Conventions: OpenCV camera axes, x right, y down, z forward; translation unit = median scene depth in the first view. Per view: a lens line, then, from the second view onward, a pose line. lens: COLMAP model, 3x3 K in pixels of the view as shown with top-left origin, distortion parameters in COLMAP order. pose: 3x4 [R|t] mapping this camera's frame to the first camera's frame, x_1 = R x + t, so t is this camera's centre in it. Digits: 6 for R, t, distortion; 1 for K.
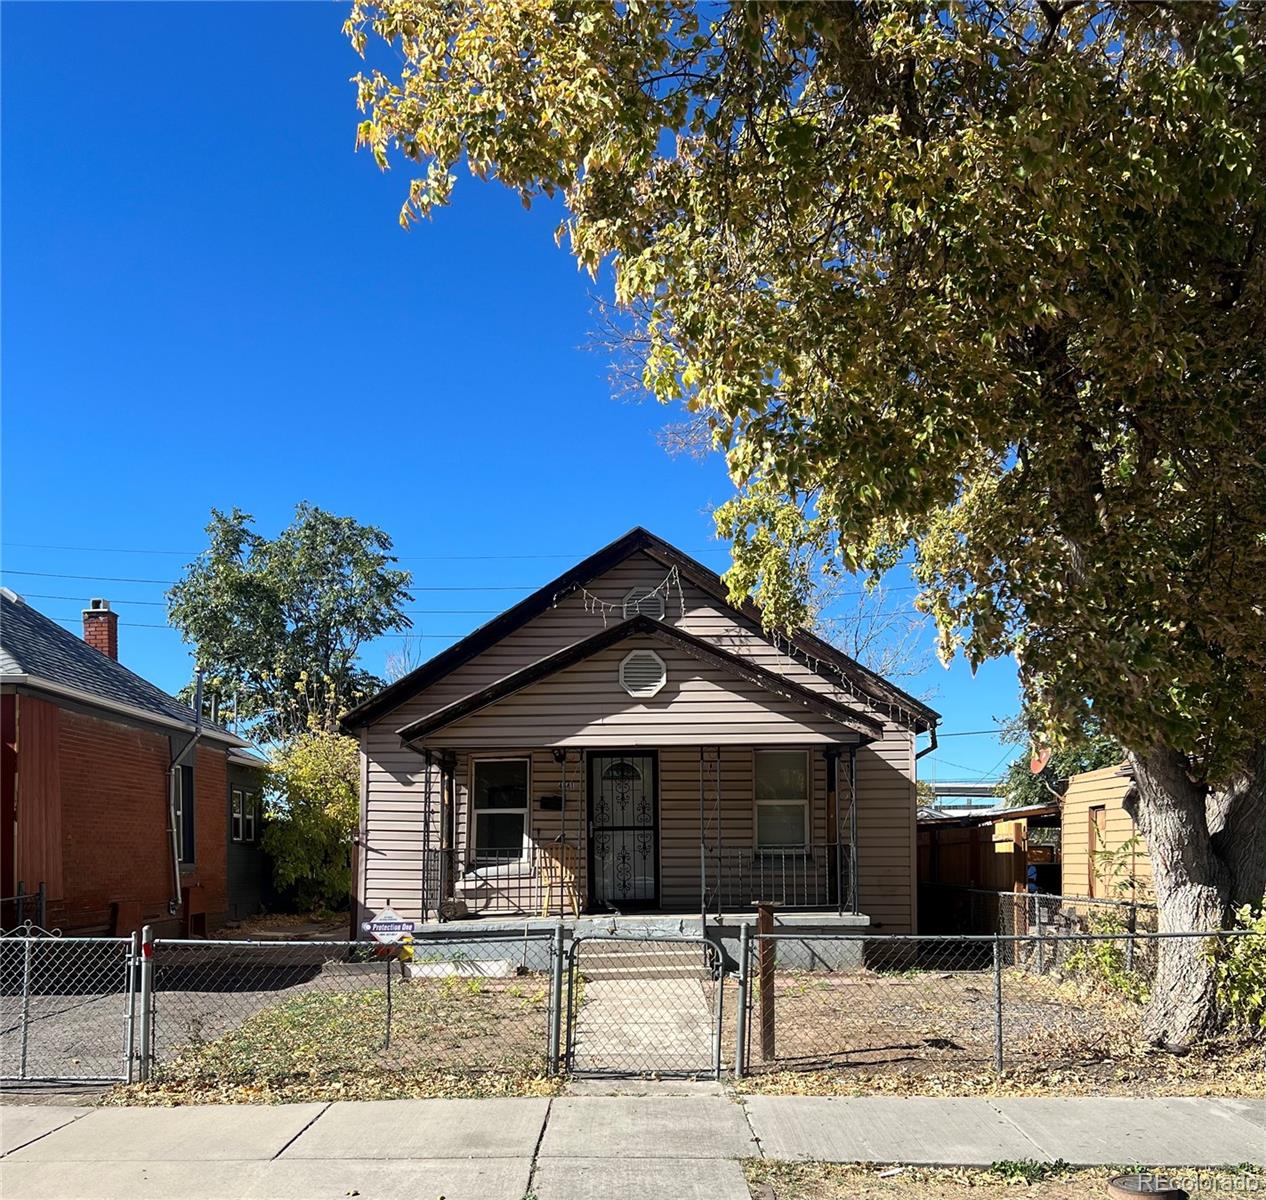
lens RADIAL K [[1294.8, 0, 636.7], [0, 1294.8, 824.1], [0, 0, 1]] dist [0.061532, 0.000000]
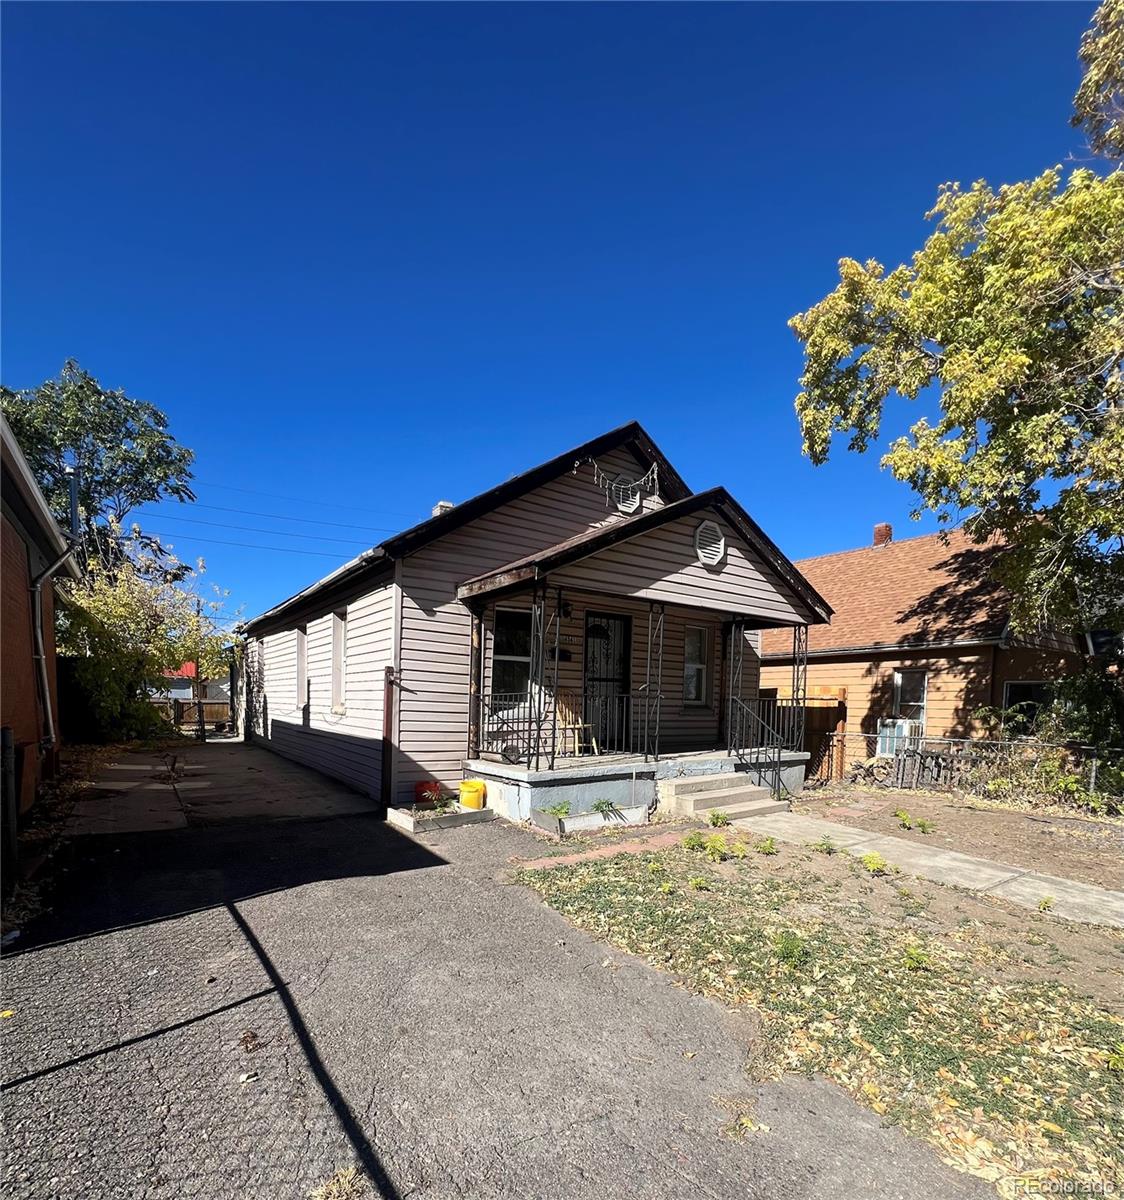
lens RADIAL K [[600.6, 0, 565.6], [0, 600.6, 745.6], [0, 0, 1]] dist [-0.003527, -0.002219]
pose [[0.816498, -0.016648, 0.577108, -0.362273], [-0.040990, 0.995390, 0.086706, 0.017186], [-0.575891, -0.094451, 0.812052, 0.570944]]
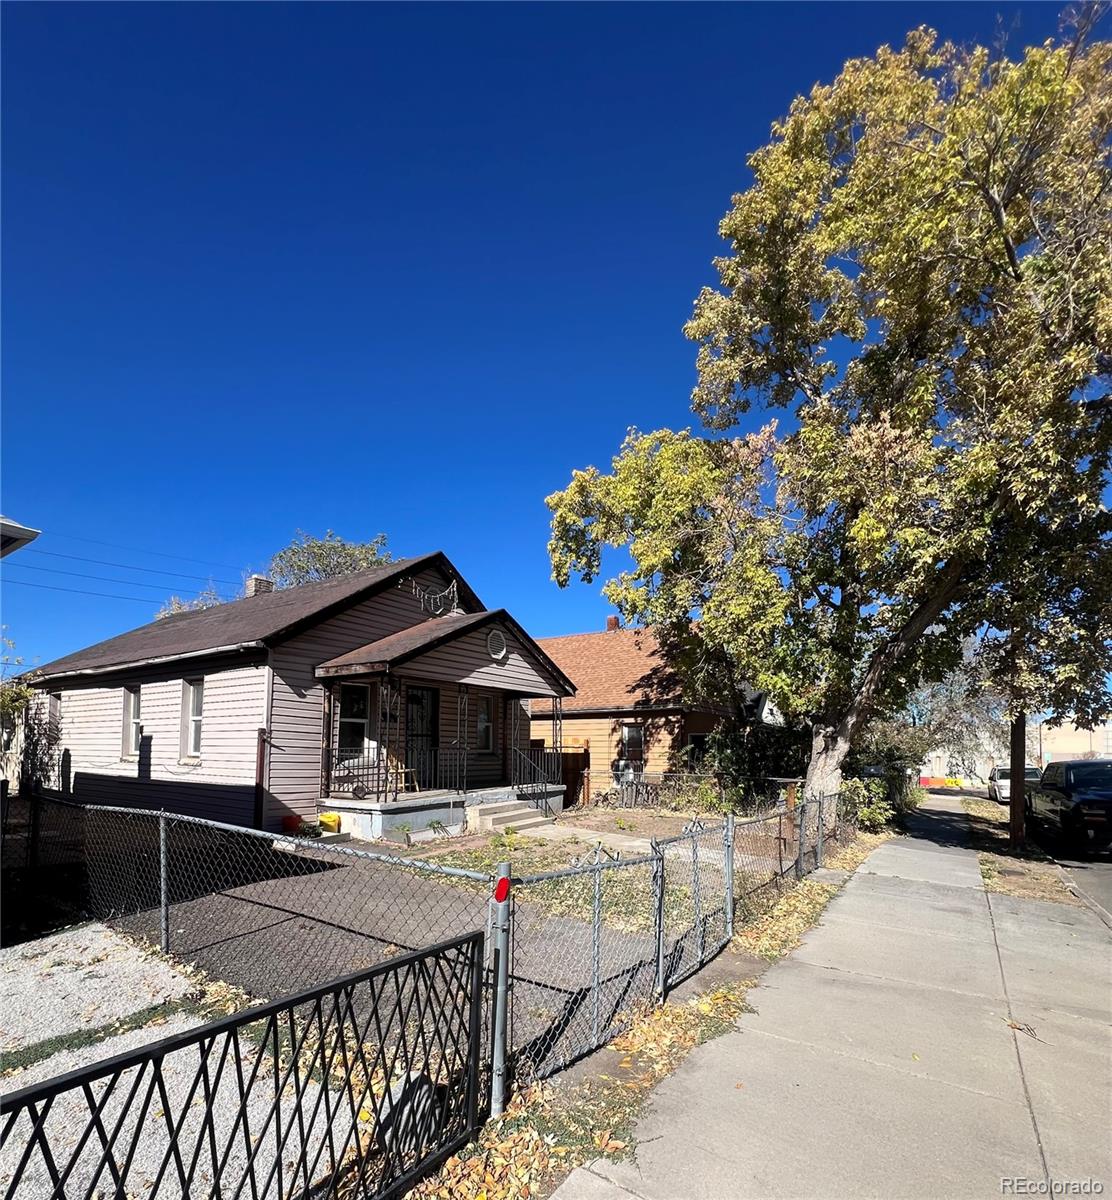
lens RADIAL K [[595.6, 0, 561.9], [0, 595.6, 738.3], [0, 0, 1]] dist [-0.001967, -0.001565]
pose [[0.552627, 0.029310, 0.832913, -0.525727], [-0.034439, 0.999331, -0.012317, 0.009666], [-0.832717, -0.021878, 0.553266, 0.455813]]
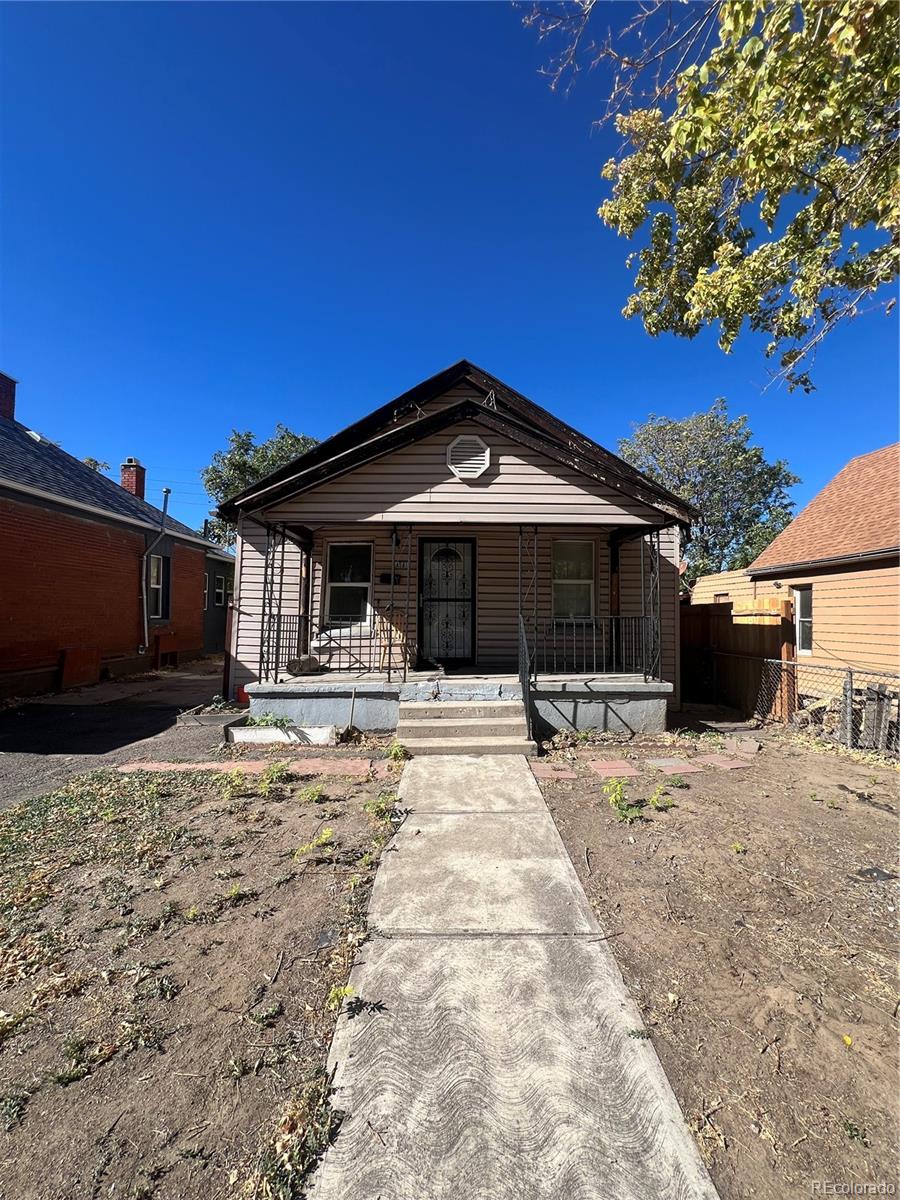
lens RADIAL K [[481.5, 0, 454.6], [0, 481.5, 595.8], [0, 0, 1]] dist [-0.003970, 0.001448]
pose [[0.999808, 0.017725, 0.008350, -0.007087], [-0.017598, 0.999732, -0.015060, 0.006193], [-0.008614, 0.014910, 0.999852, 0.540155]]
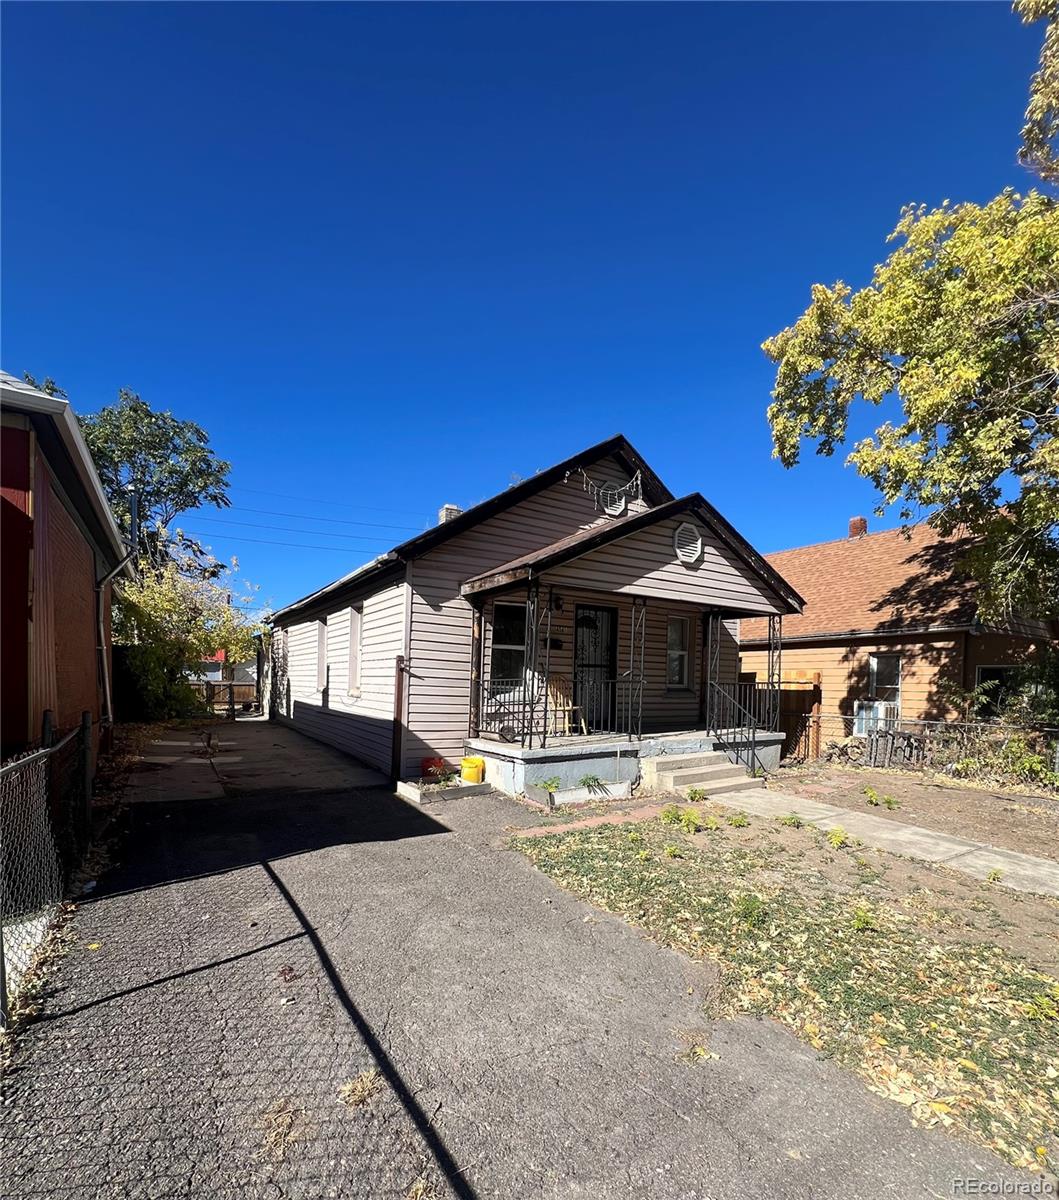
lens RADIAL K [[566.9, 0, 532.2], [0, 566.9, 703.3], [0, 0, 1]] dist [-0.002954, -0.002174]
pose [[0.844817, 0.005418, 0.535028, -0.371128], [-0.039911, 0.997801, 0.052917, 0.013209], [-0.533565, -0.066059, 0.843176, 0.552114]]
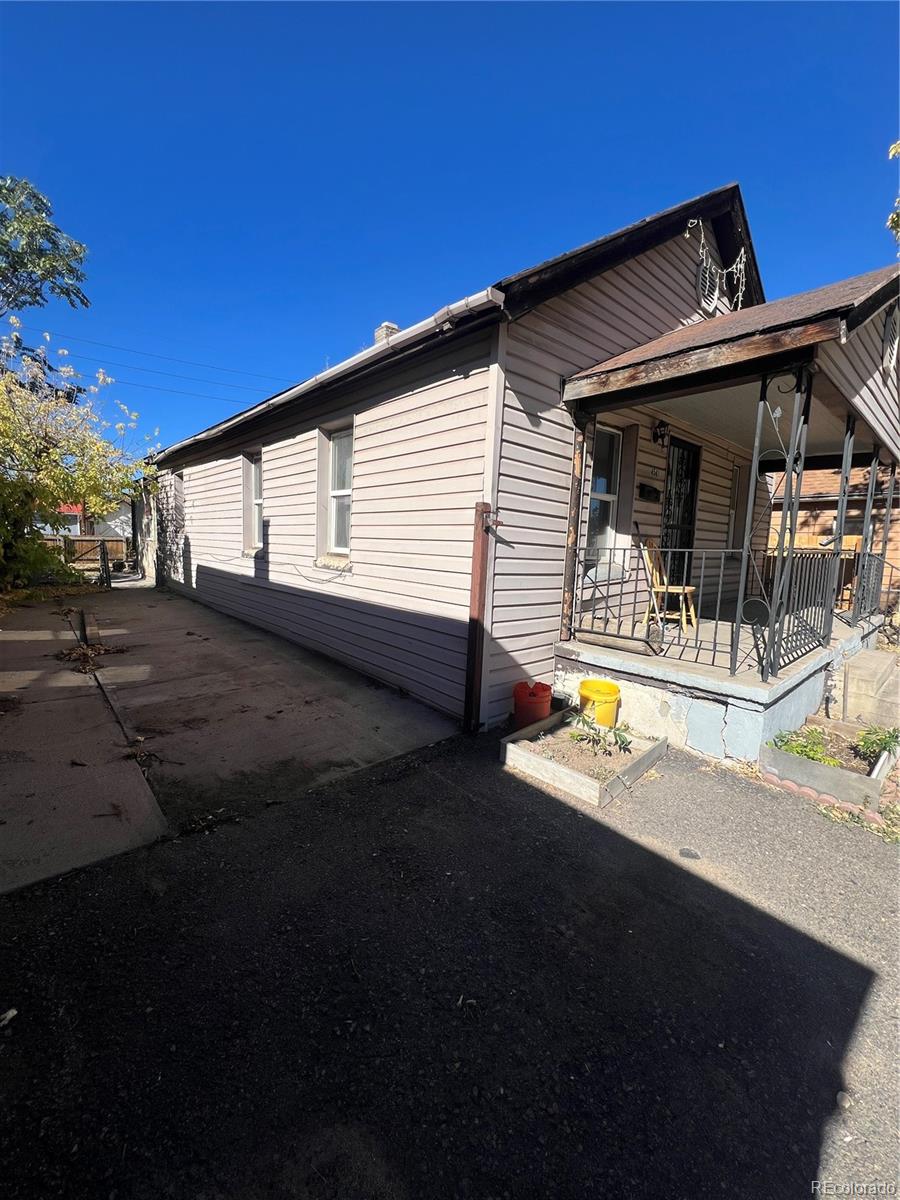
lens RADIAL K [[481.5, 0, 449.5], [0, 481.5, 596.2], [0, 0, 1]] dist [-0.003970, 0.001448]
pose [[0.750163, -0.043368, 0.659829, -0.368363], [-0.054238, 0.990449, 0.126761, 0.017853], [-0.659025, -0.130880, 0.740646, 0.848134]]
